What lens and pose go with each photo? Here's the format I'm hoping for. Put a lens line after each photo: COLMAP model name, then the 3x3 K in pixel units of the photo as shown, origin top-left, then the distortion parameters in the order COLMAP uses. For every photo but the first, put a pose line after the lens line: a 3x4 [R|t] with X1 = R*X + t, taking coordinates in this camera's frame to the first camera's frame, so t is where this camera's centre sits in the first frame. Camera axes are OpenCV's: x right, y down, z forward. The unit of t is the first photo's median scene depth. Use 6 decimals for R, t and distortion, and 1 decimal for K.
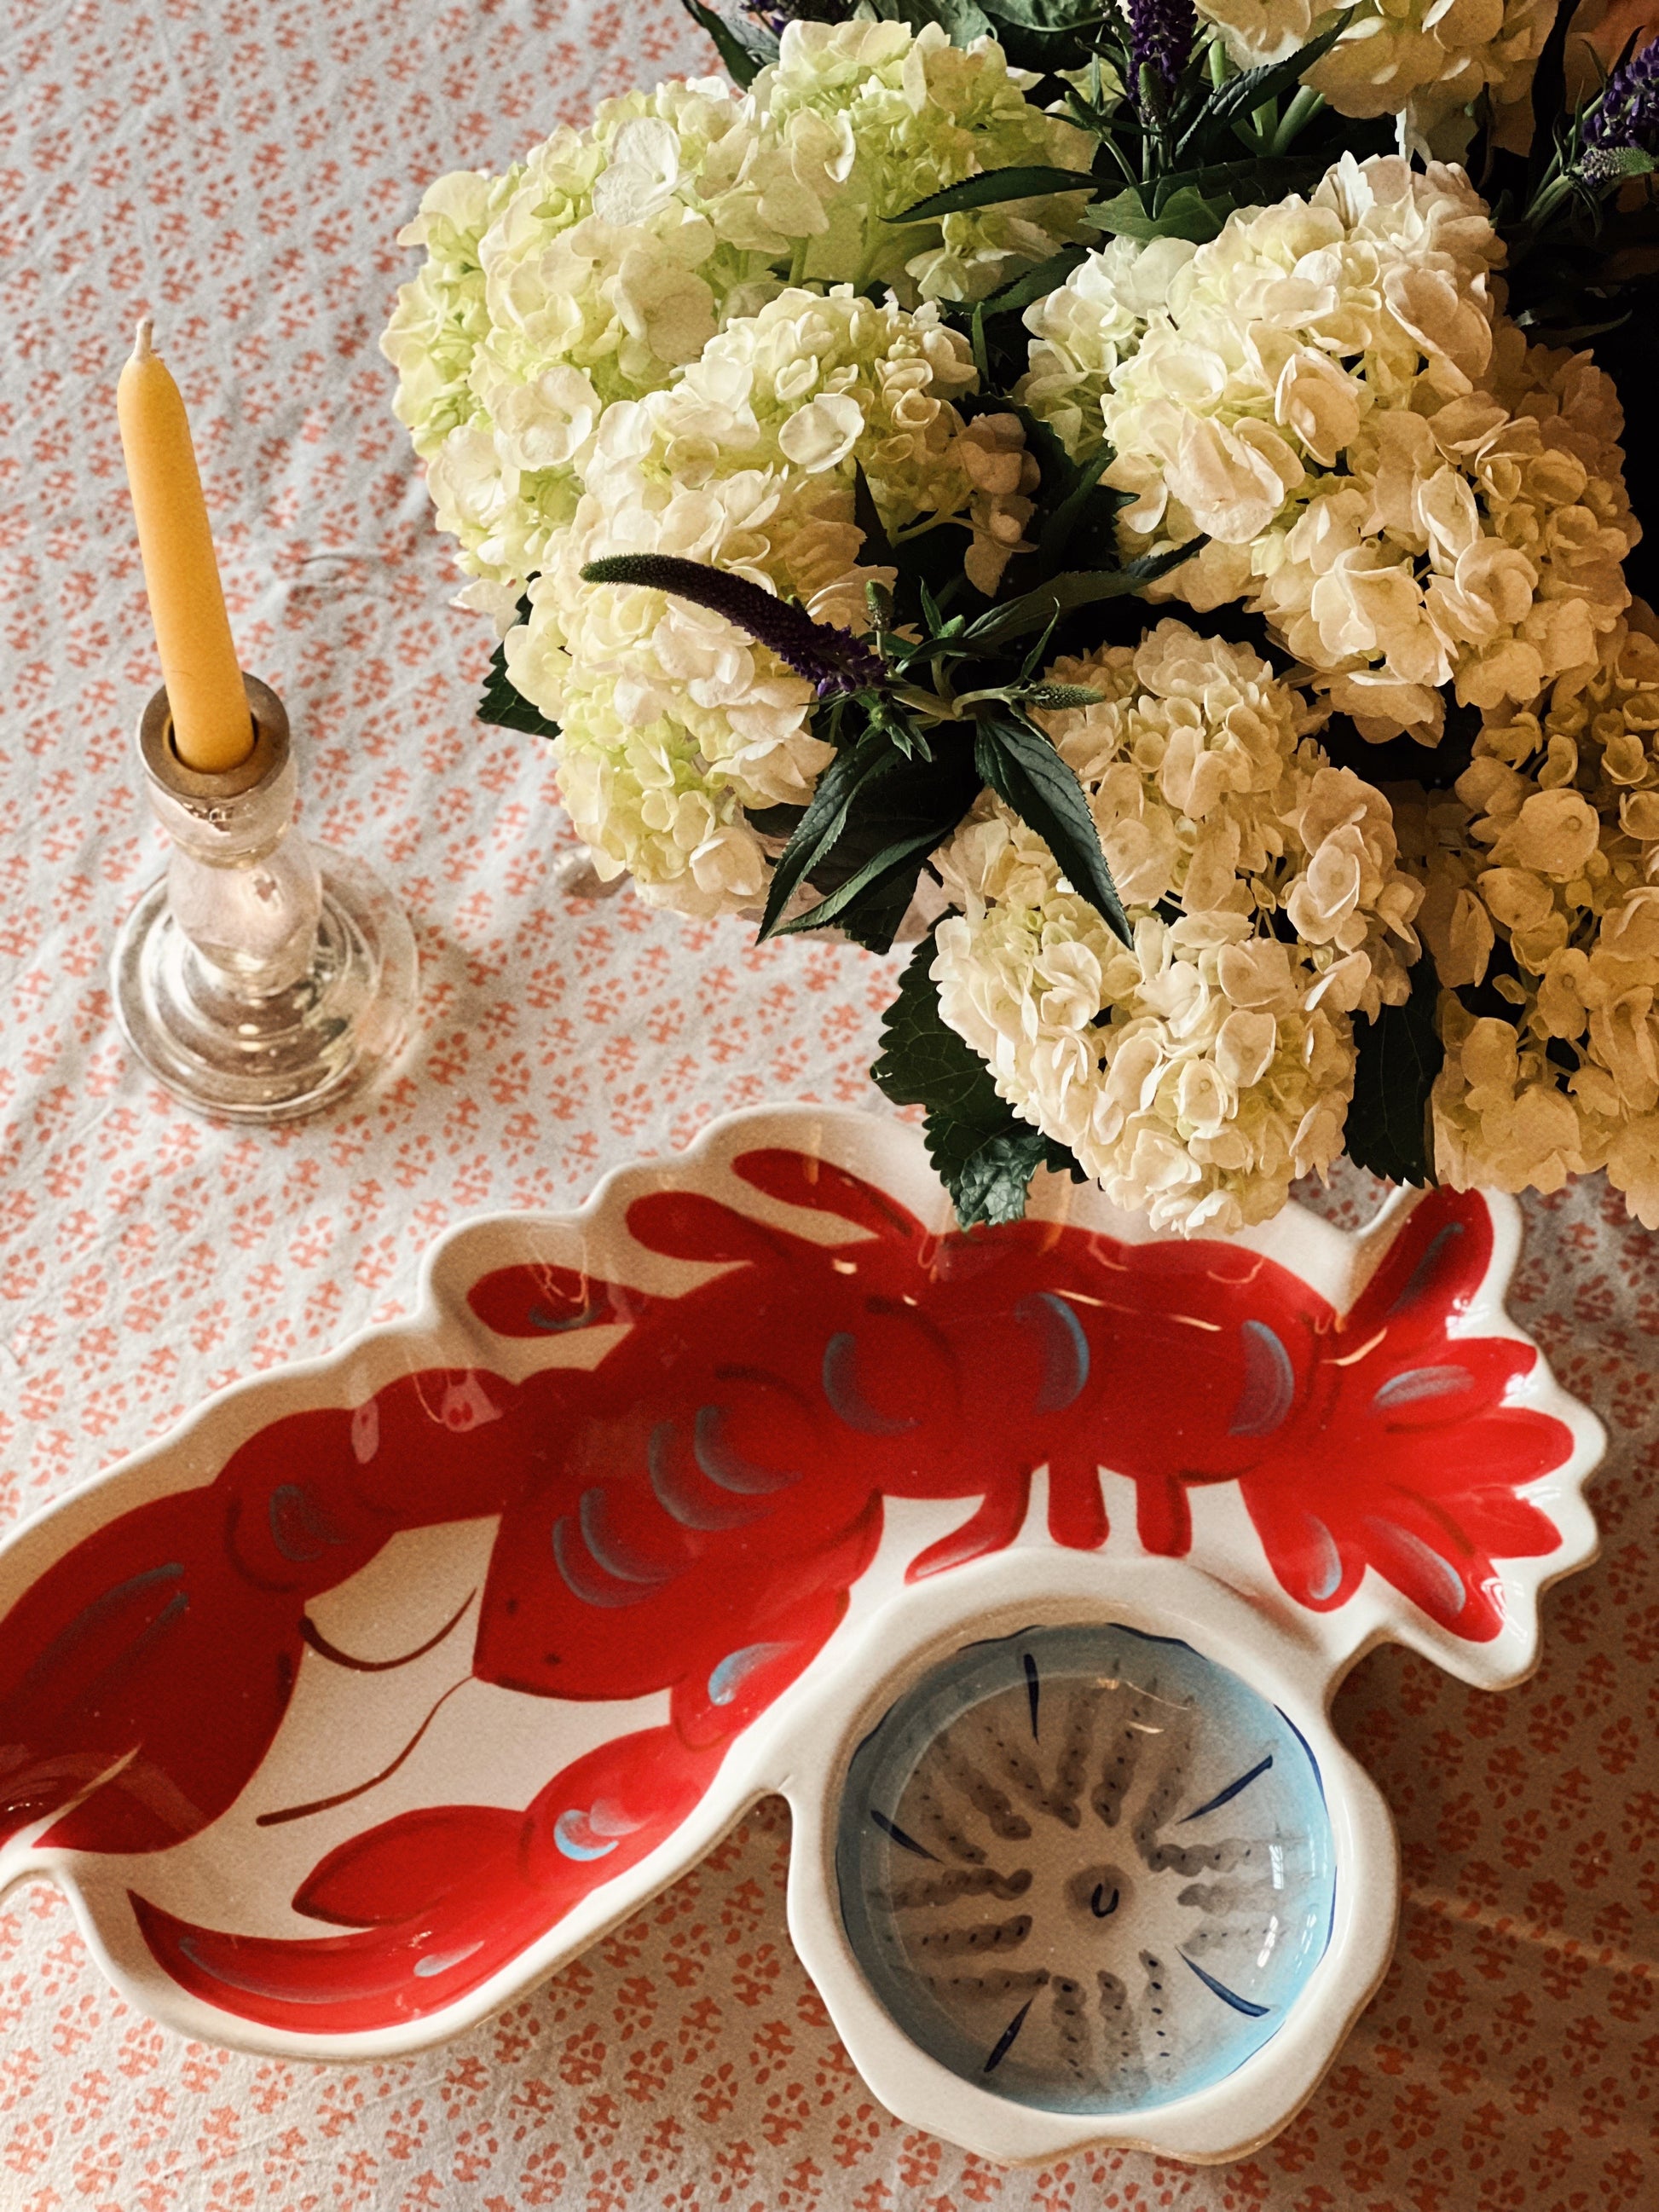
lens RADIAL K [[5127.4, 0, 881.6], [0, 5127.4, 1090.7], [0, 0, 1]] dist [-0.604245, 13.459082]
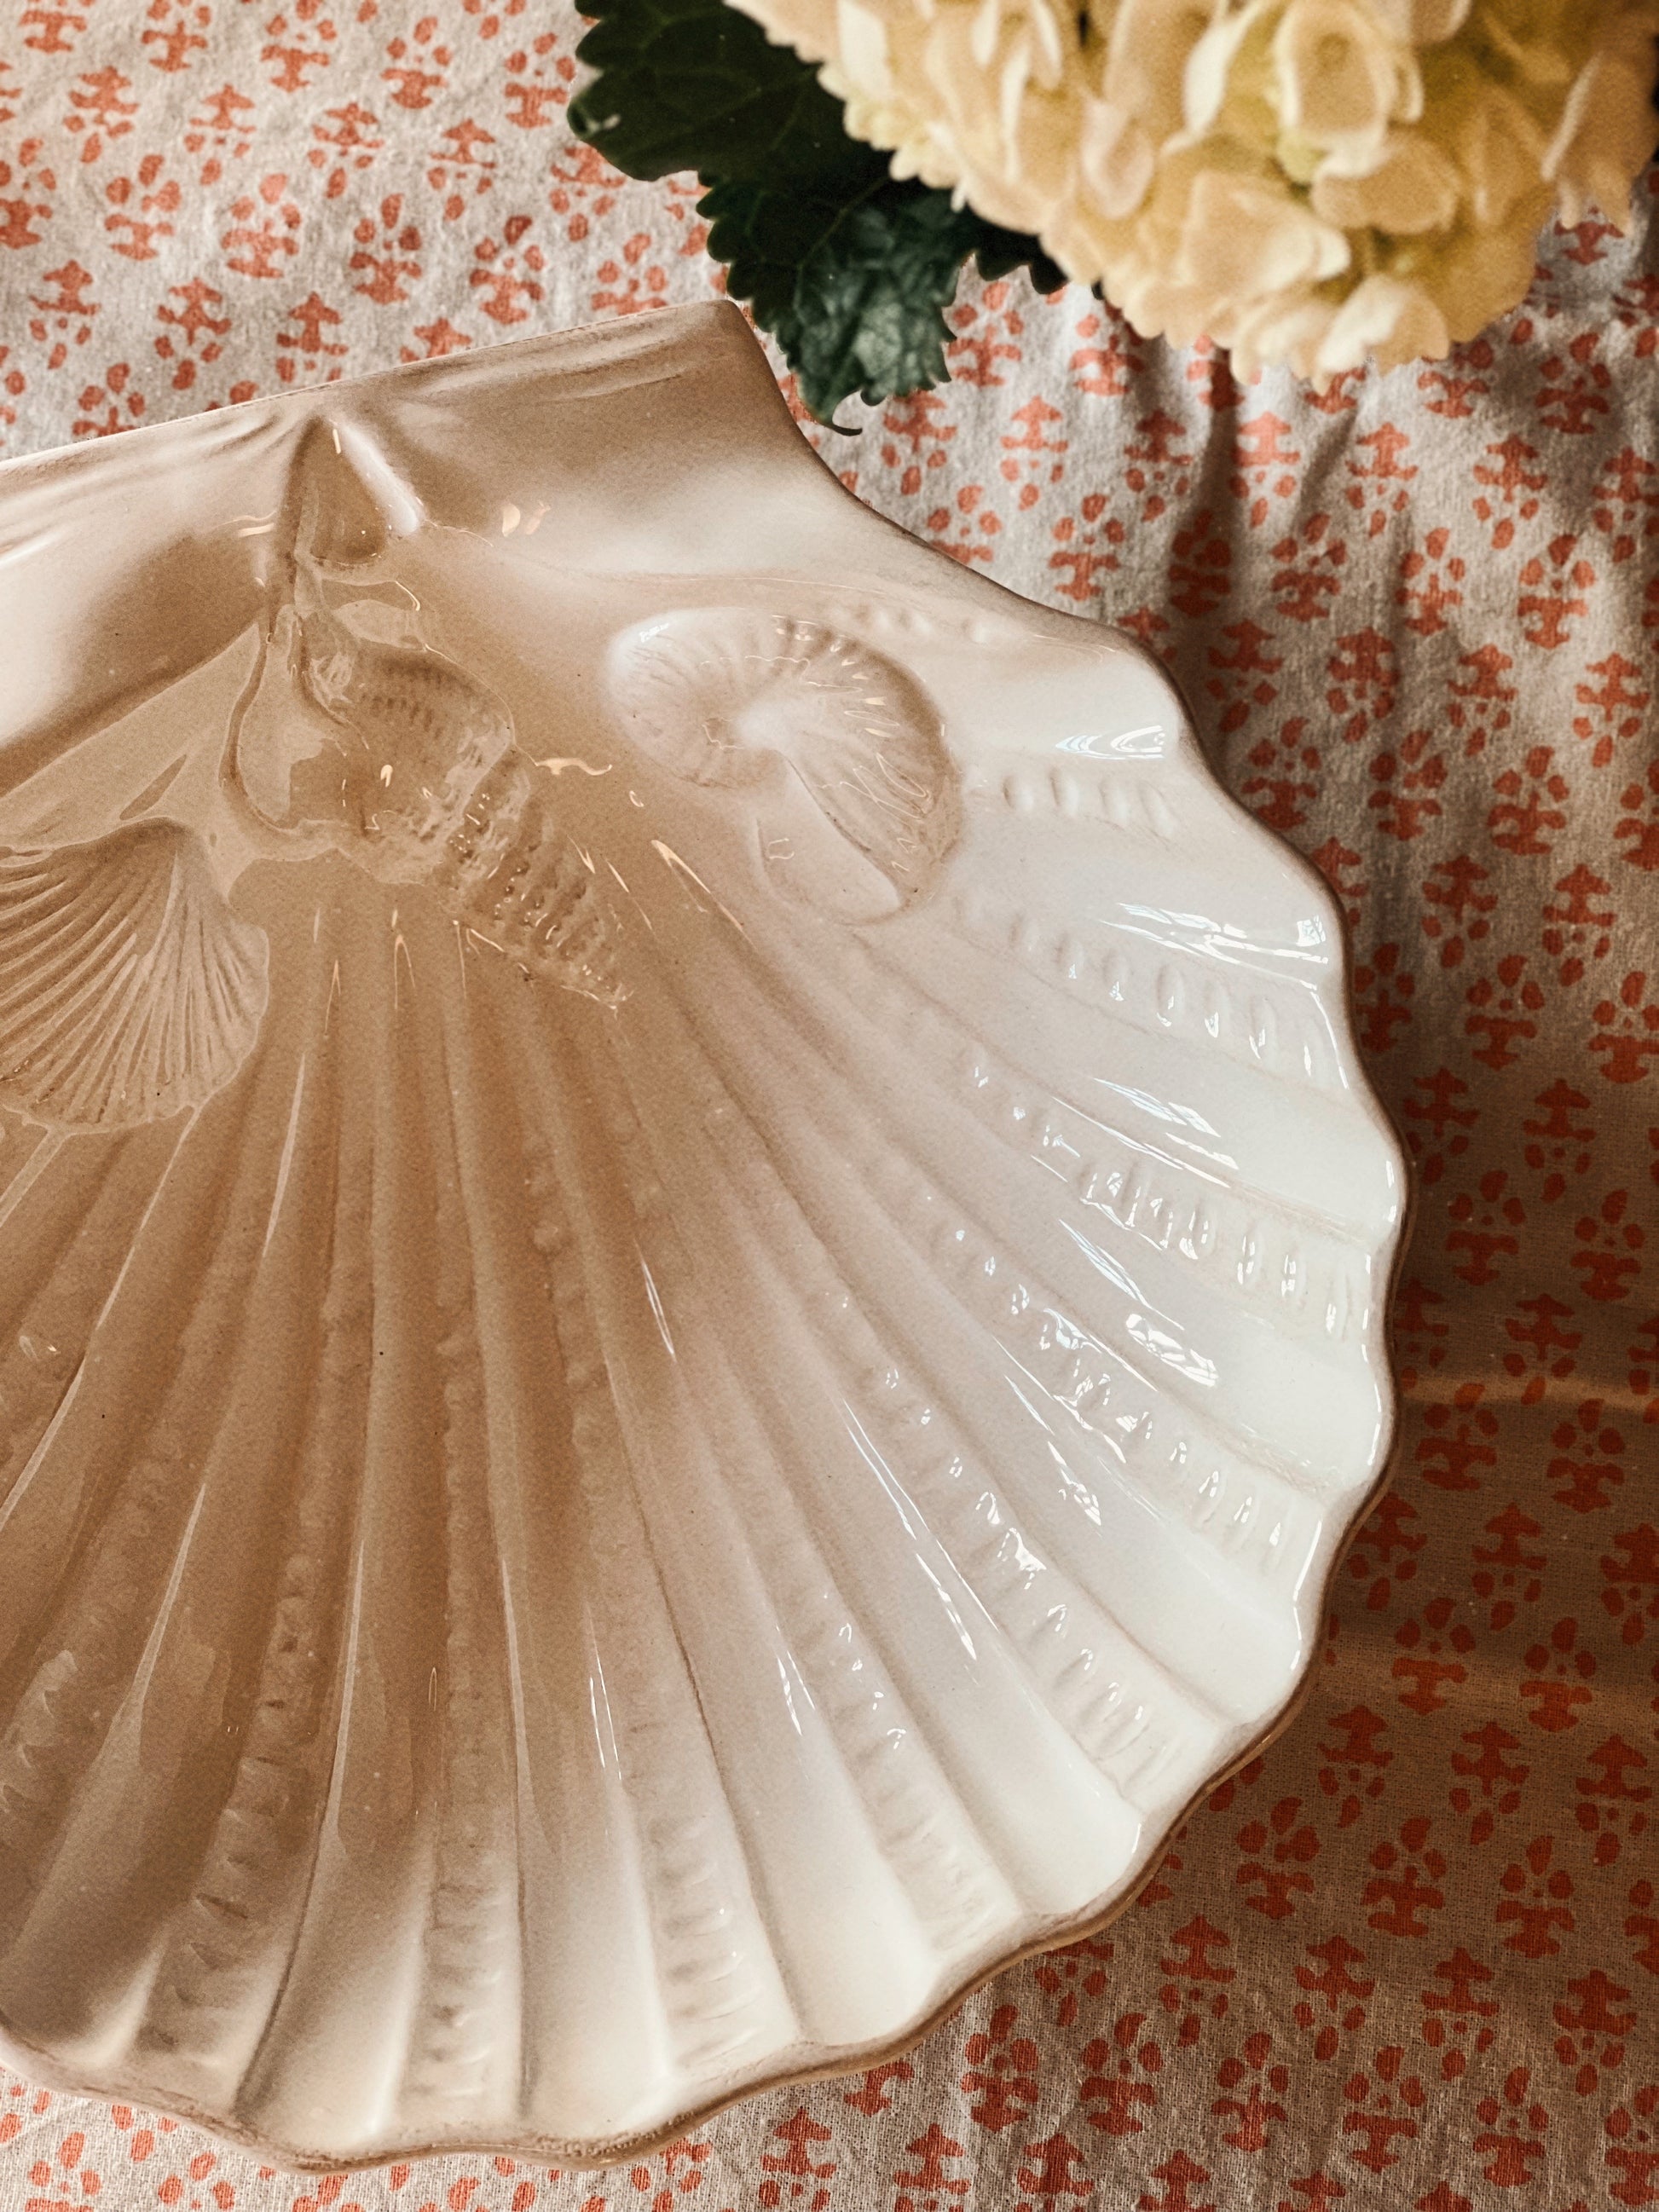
lens RADIAL K [[4915.8, 0, 864.5], [0, 4915.8, 1034.4], [0, 0, 1]] dist [0.230299, -1.084670]
pose [[0.985665, -0.167506, 0.020136, 0.001136], [0.158772, 0.961327, 0.225038, -0.020568], [-0.057052, -0.218615, 0.974142, 0.535345]]
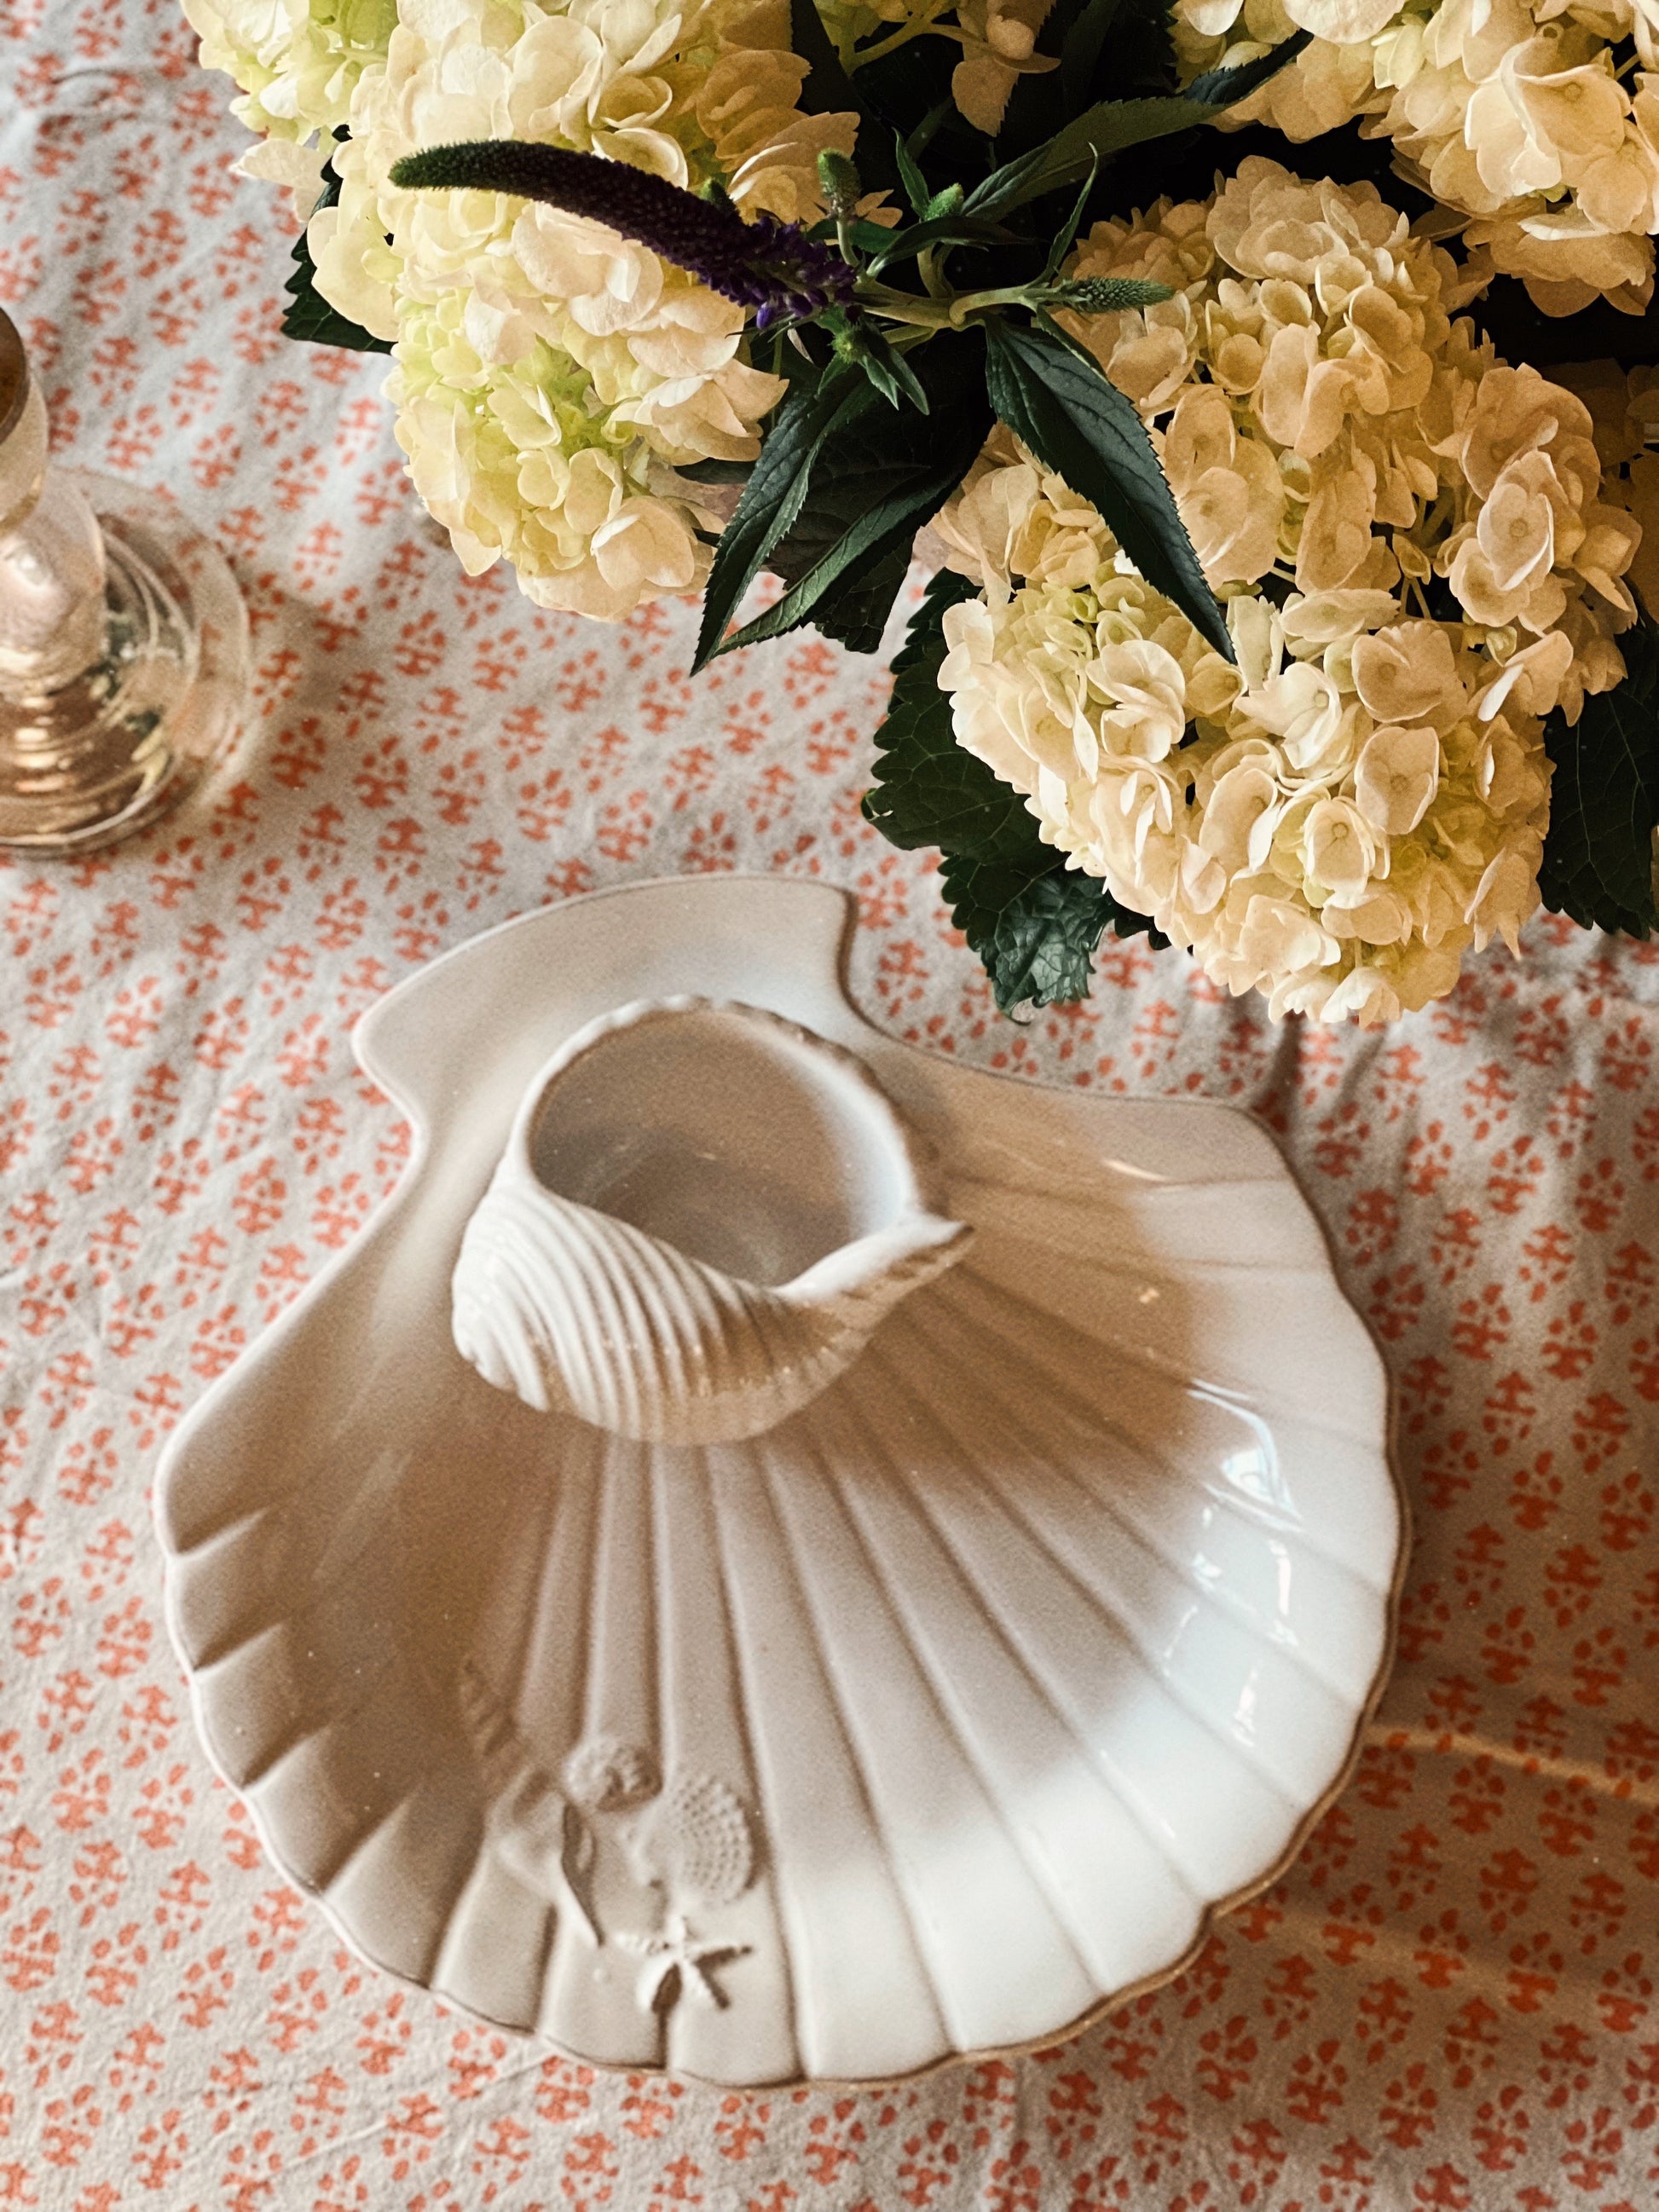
lens RADIAL K [[5026.6, 0, 862.7], [0, 5026.6, 1081.8], [0, 0, 1]] dist [-0.217747, 5.589263]
pose [[0.997934, -0.064246, -0.001022, -0.003833], [0.063817, 0.989170, 0.132172, -0.058575], [-0.007480, -0.131964, 0.991226, 0.289811]]
